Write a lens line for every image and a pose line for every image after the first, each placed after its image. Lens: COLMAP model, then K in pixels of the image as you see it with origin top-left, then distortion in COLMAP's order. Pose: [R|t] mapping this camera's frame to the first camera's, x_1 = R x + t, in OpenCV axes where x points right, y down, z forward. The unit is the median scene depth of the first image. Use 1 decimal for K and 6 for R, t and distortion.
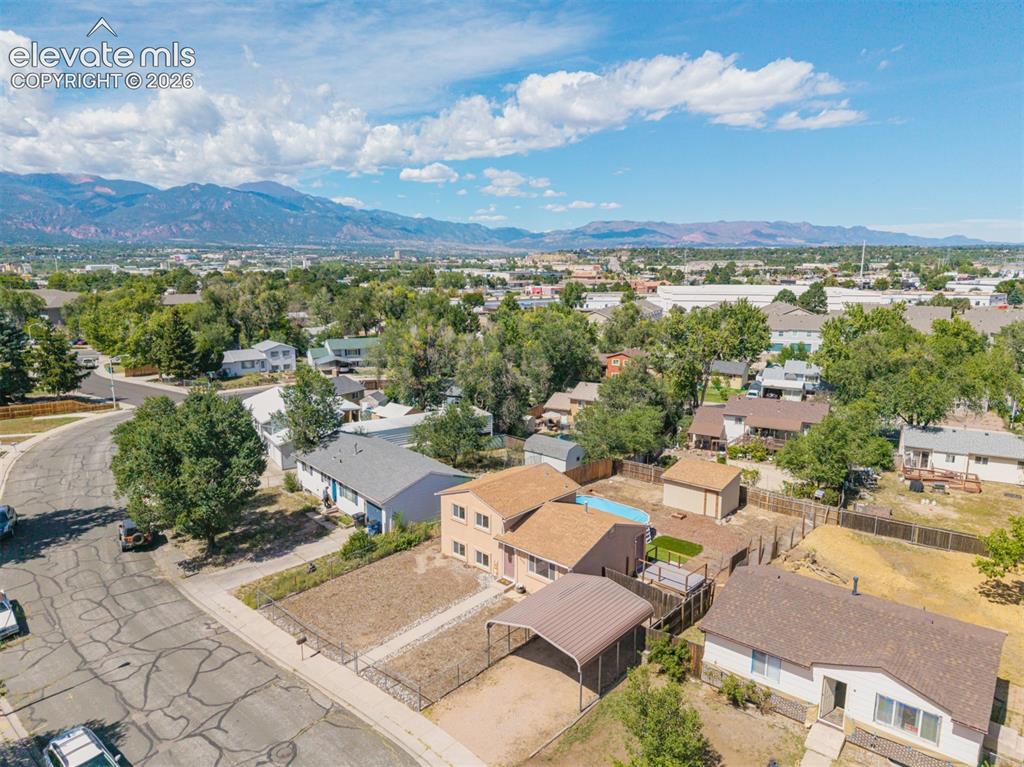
lens RADIAL K [[680.3, 0, 514.4], [0, 680.3, 387.7], [0, 0, 1]] dist [0.047902, -0.057337]
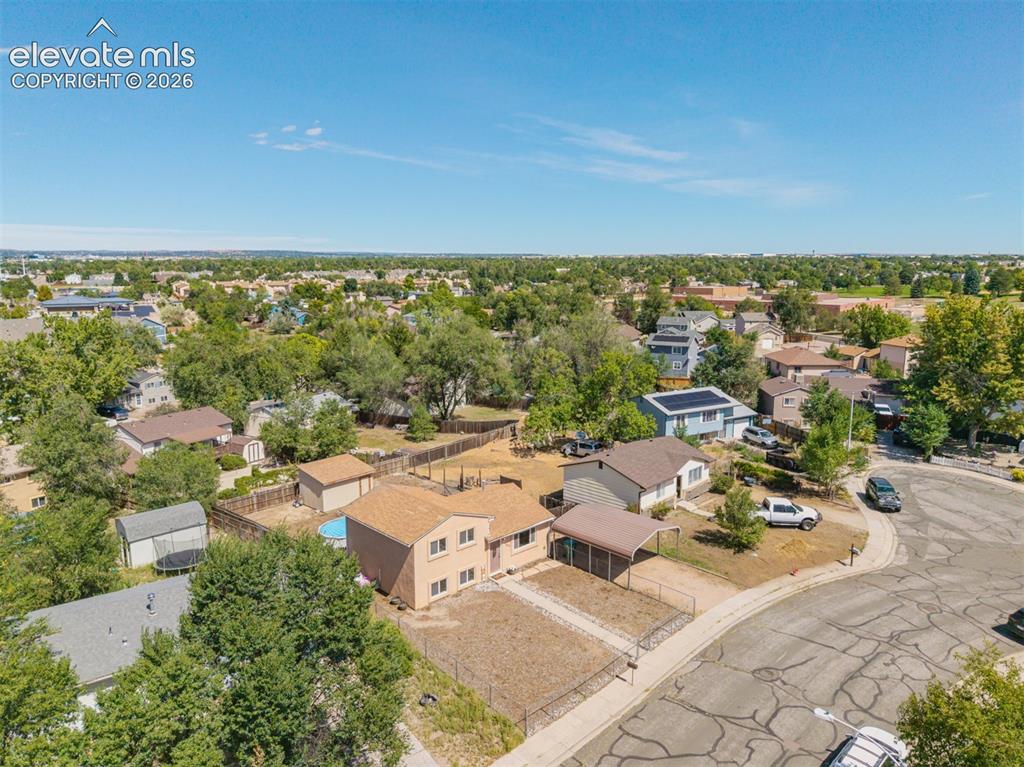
lens RADIAL K [[680.3, 0, 514.4], [0, 680.3, 387.7], [0, 0, 1]] dist [0.047902, -0.057337]
pose [[0.067836, -0.176024, 0.982046, -1.188546], [0.193724, 0.967903, 0.160107, -0.186707], [-0.978708, 0.179384, 0.099759, 0.998876]]
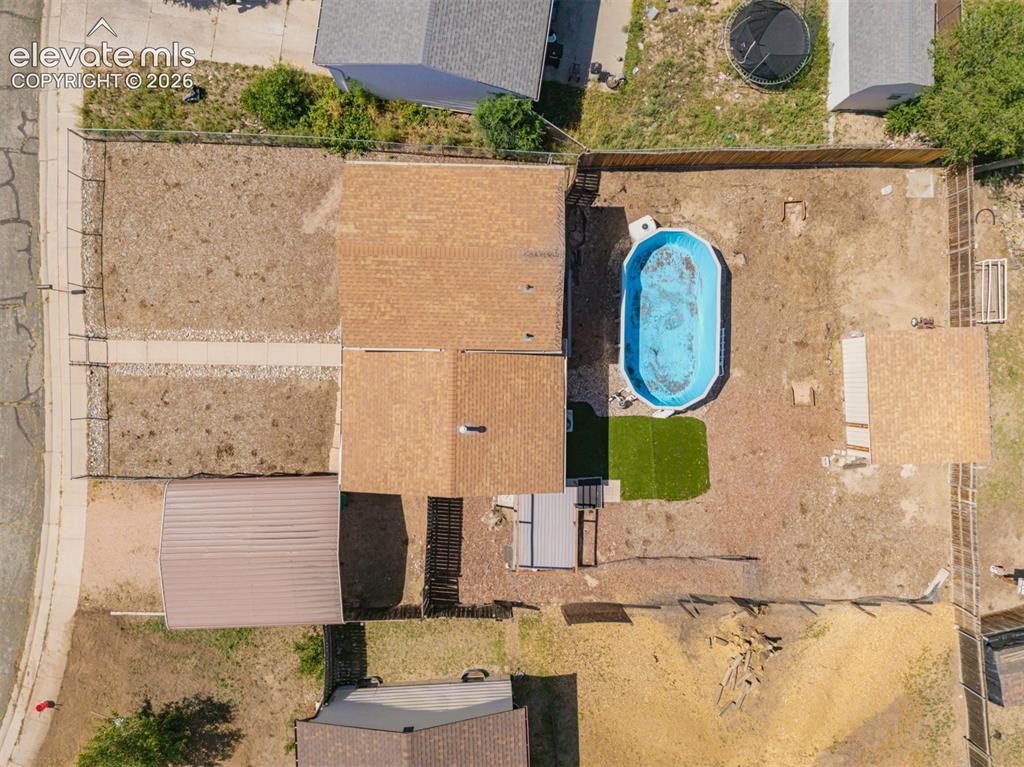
lens RADIAL K [[680.3, 0, 514.4], [0, 680.3, 387.7], [0, 0, 1]] dist [0.047902, -0.057337]
pose [[0.661591, 0.749259, 0.030140, 0.108737], [-0.178912, 0.118690, 0.976680, -0.483374], [0.728208, -0.651555, 0.212575, 1.152373]]
